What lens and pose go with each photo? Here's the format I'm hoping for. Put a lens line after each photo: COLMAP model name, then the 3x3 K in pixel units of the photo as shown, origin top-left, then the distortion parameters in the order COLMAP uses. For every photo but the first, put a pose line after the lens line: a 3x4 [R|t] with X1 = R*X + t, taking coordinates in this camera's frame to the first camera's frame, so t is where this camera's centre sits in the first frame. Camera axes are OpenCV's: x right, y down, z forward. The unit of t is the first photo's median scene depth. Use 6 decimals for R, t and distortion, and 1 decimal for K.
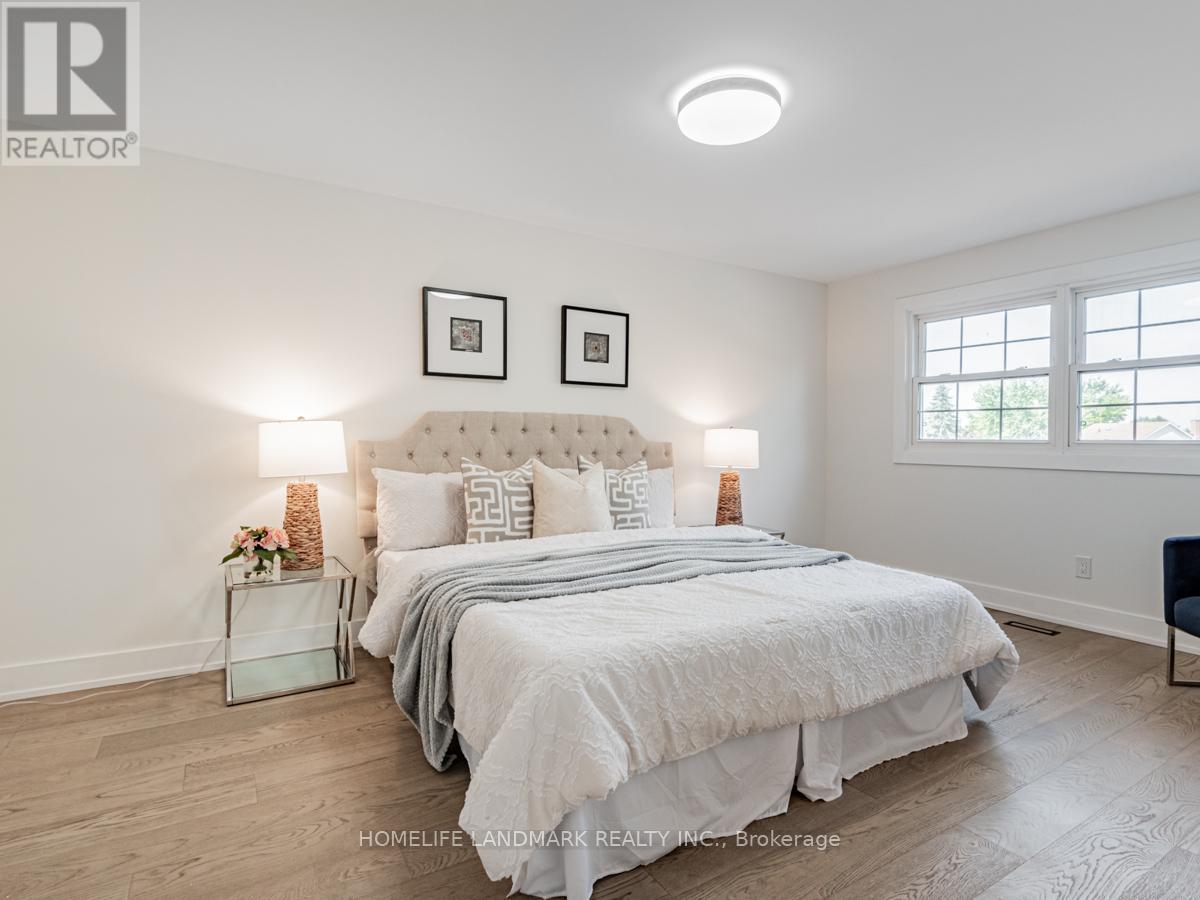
lens RADIAL K [[628.8, 0, 600.0], [0, 628.8, 450.0], [0, 0, 1]] dist [0.002690, 0.000550]
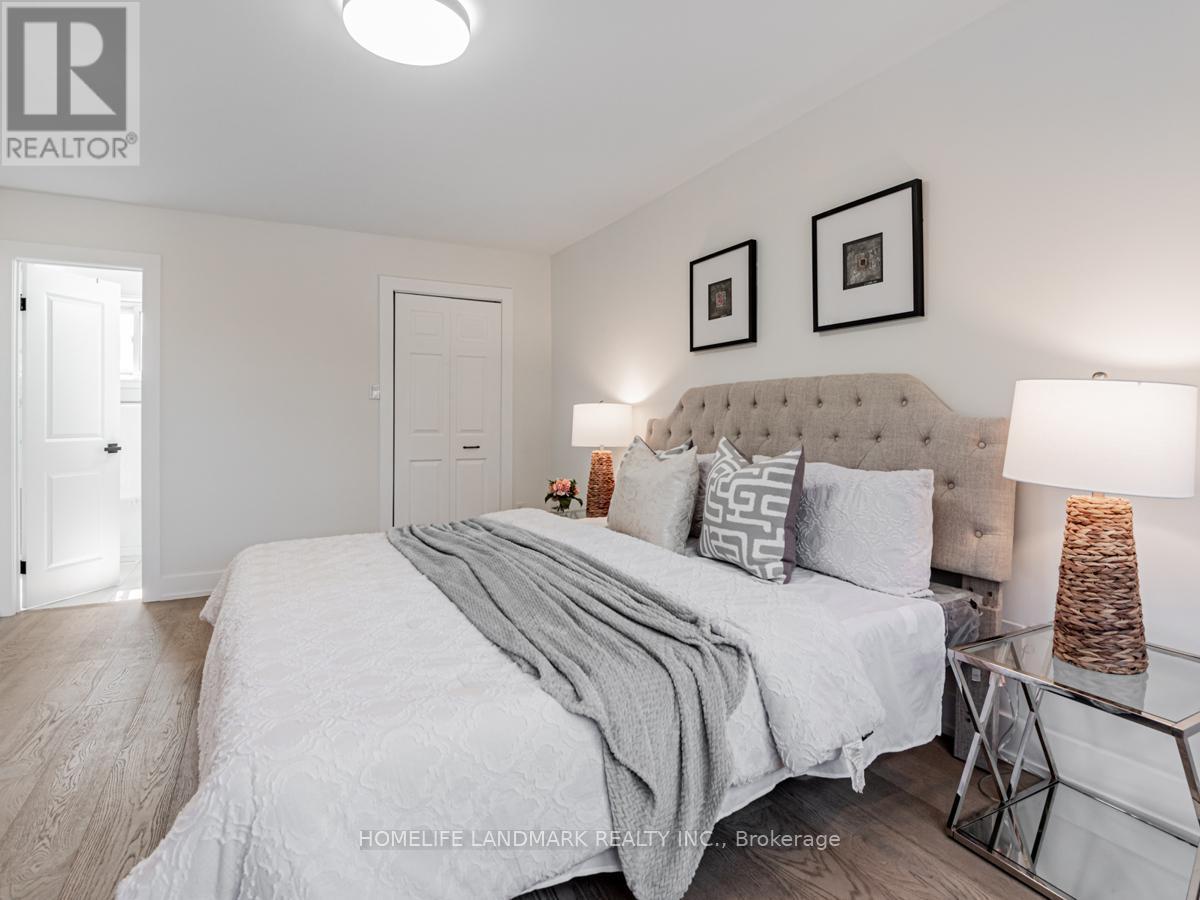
lens RADIAL K [[625.7, 0, 606.4], [0, 625.7, 428.5], [0, 0, 1]] dist [-0.002327, -0.002547]
pose [[-0.047656, 0.011756, -0.998795, 0.628859], [-0.007021, 0.999902, 0.012104, -0.008468], [0.998839, 0.007590, -0.047569, 0.811740]]
